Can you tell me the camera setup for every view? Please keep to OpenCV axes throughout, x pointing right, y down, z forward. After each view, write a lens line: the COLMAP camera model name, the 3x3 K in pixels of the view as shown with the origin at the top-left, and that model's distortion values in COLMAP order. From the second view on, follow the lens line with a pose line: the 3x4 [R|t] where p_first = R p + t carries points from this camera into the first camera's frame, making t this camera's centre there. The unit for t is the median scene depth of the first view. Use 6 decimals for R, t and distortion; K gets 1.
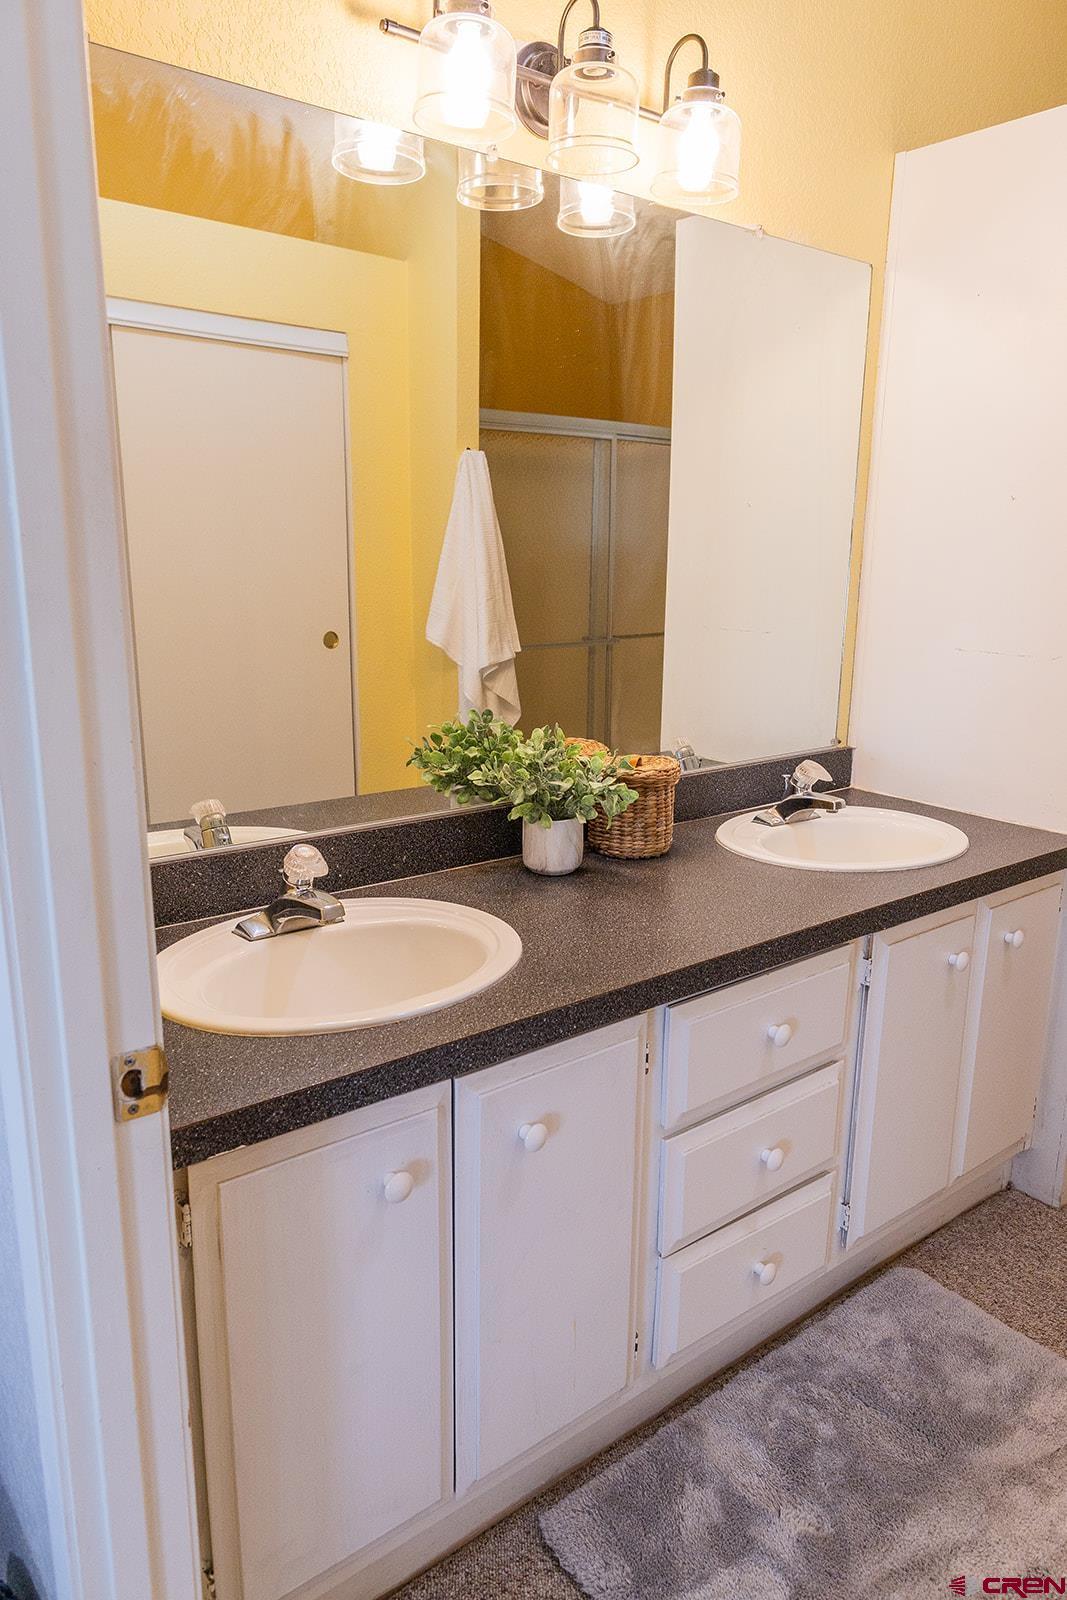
lens RADIAL K [[1096.9, 0, 534.1], [0, 1096.9, 805.5], [0, 0, 1]] dist [0.014836, -0.004401]
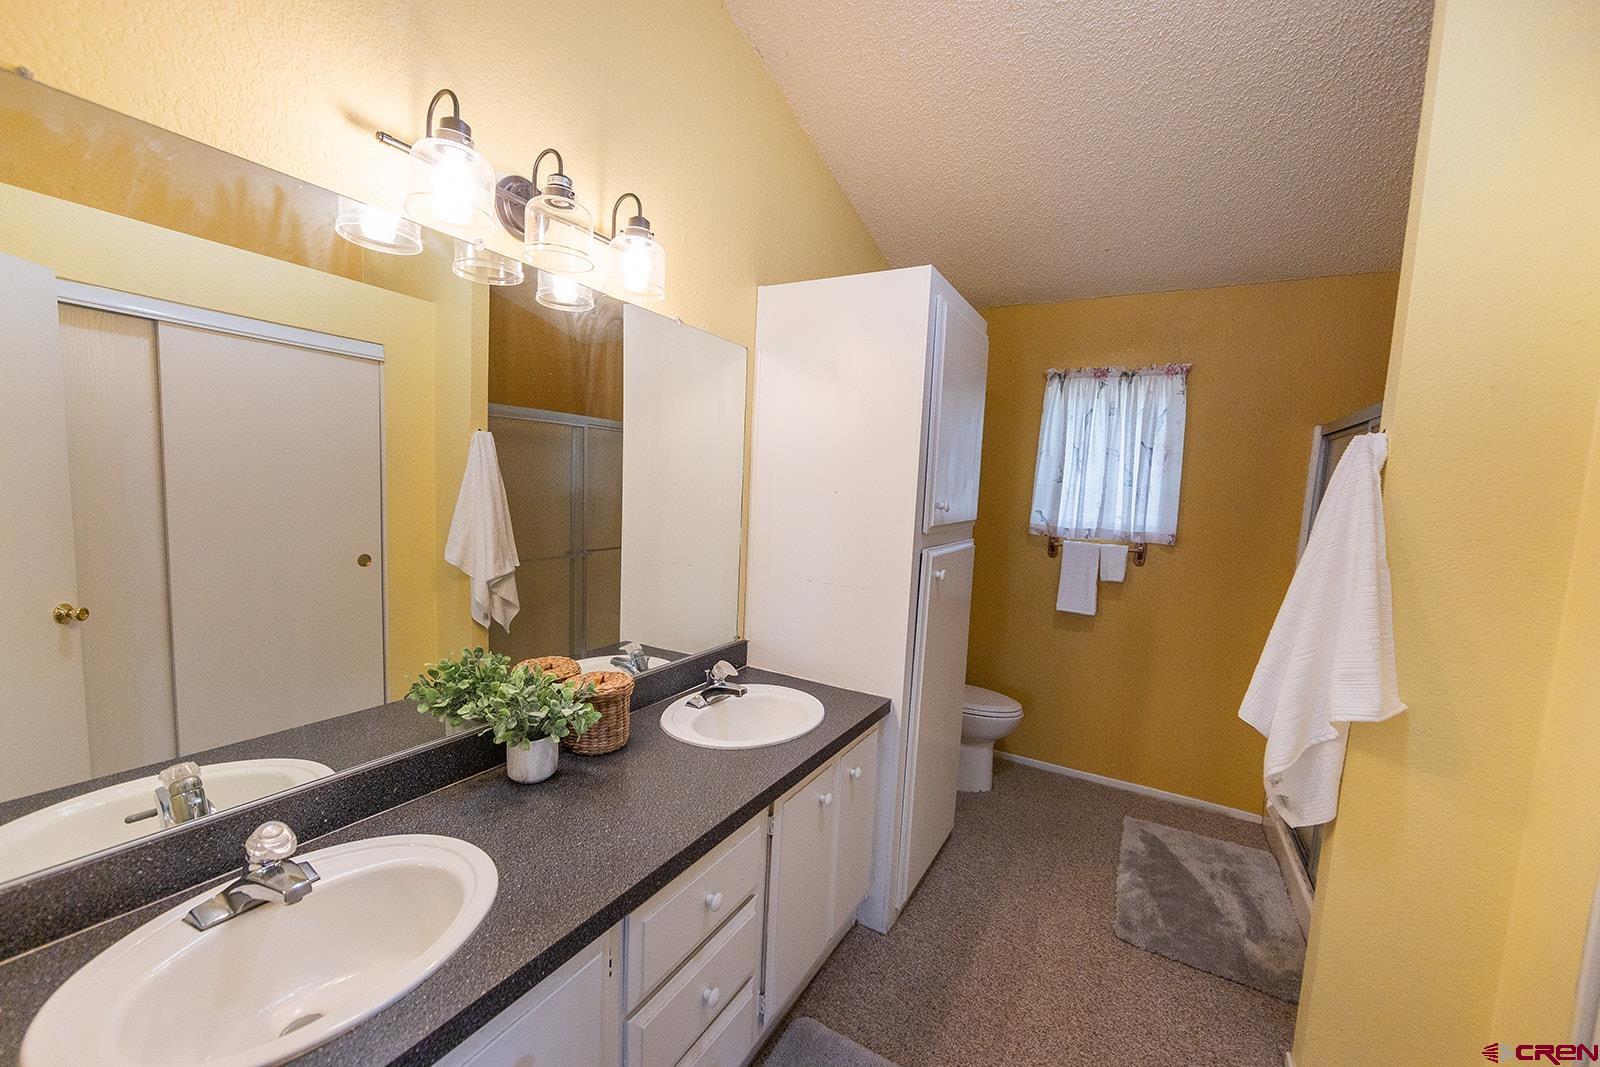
lens RADIAL K [[637.6, 0, 798.2], [0, 637.6, 538.6], [0, 0, 1]] dist [-0.001539, -0.000221]
pose [[0.926379, -0.002937, 0.376581, 0.025343], [0.053298, 0.990927, -0.123383, -0.110428], [-0.372802, 0.134371, 0.918130, 0.175014]]
